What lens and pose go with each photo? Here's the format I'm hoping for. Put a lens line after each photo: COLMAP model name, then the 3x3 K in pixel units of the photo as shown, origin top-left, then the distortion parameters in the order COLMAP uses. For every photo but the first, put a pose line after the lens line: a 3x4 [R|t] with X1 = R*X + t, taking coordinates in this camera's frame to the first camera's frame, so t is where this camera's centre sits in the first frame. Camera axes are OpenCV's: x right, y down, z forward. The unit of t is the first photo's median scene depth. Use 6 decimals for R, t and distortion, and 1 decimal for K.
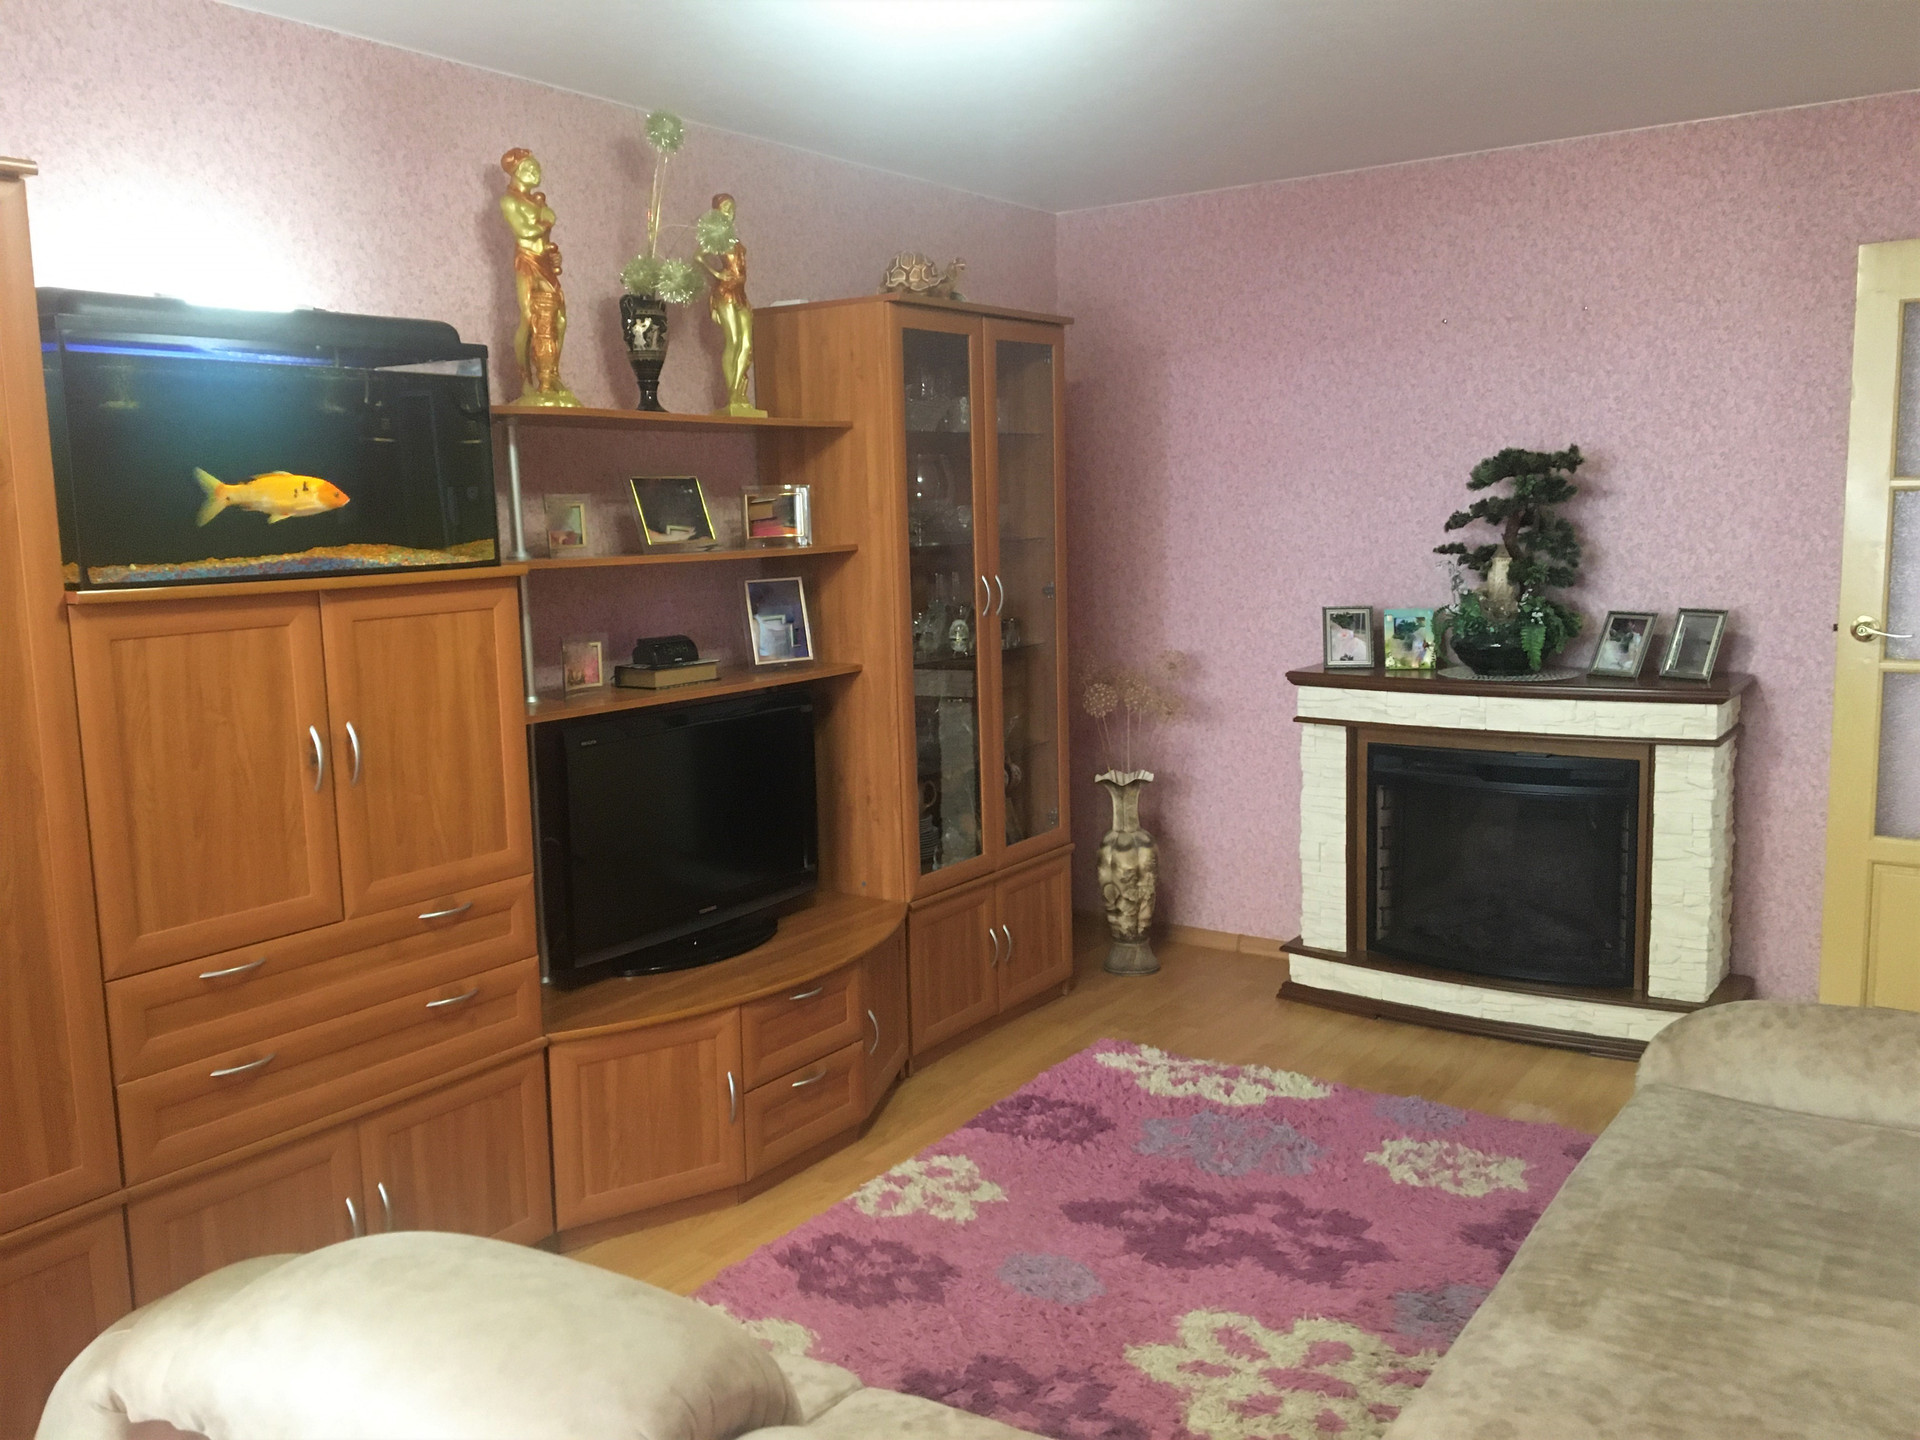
lens RADIAL K [[1637.6, 0, 960.0], [0, 1637.6, 720.0], [0, 0, 1]] dist [0.091964, -0.142050]
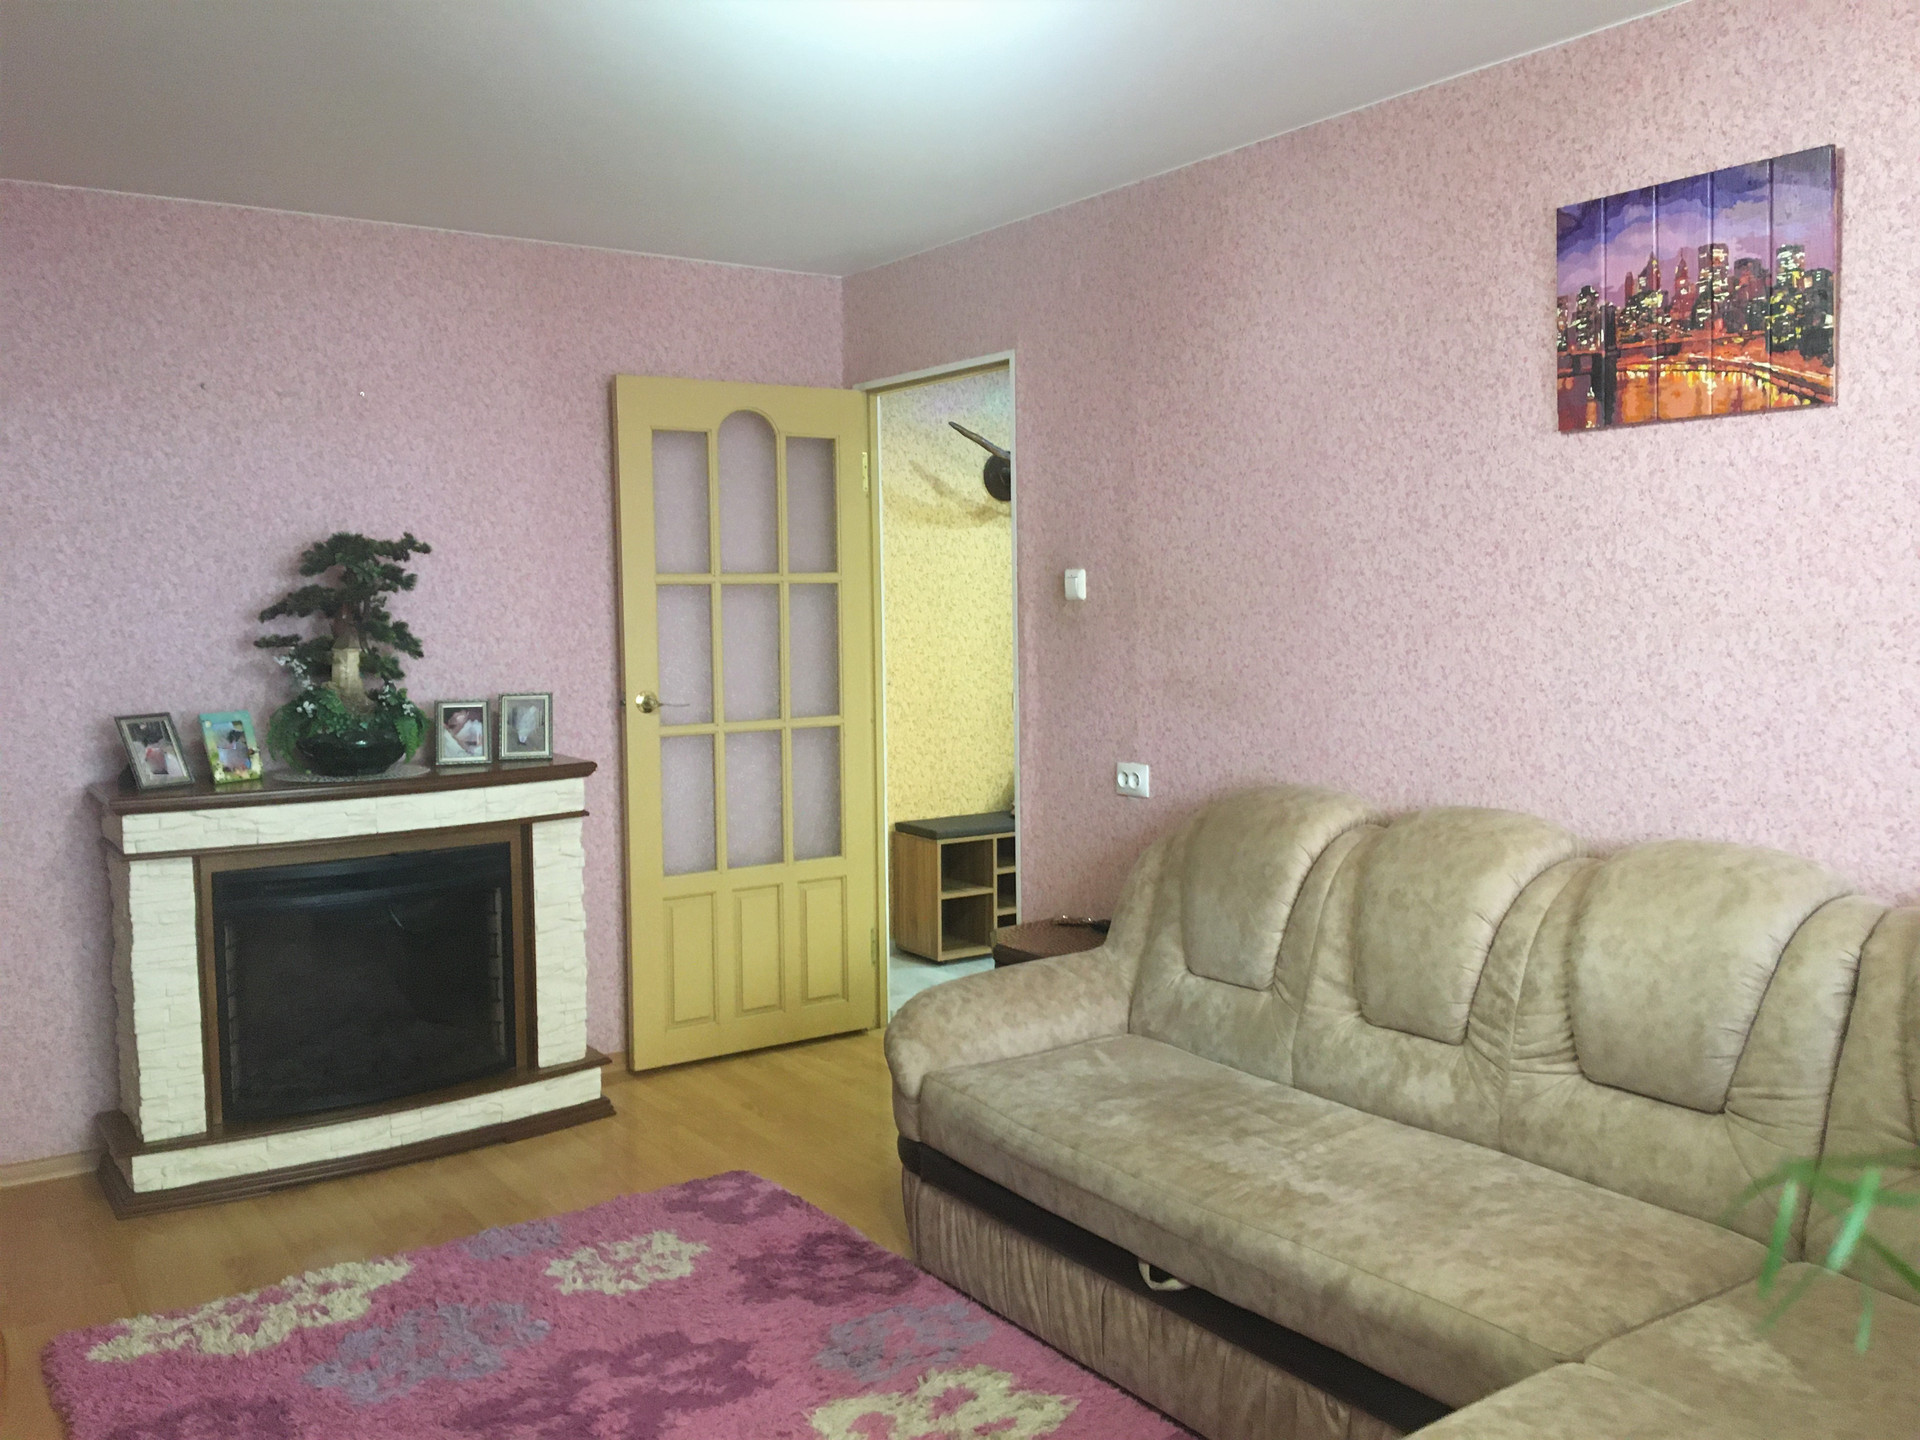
lens RADIAL K [[1637.6, 0, 960.0], [0, 1637.6, 720.0], [0, 0, 1]] dist [0.091964, -0.142050]
pose [[0.343929, -0.057832, 0.937213, -0.449979], [0.128145, 0.991654, 0.014166, -0.029298], [-0.930210, 0.115227, 0.348470, 0.380029]]
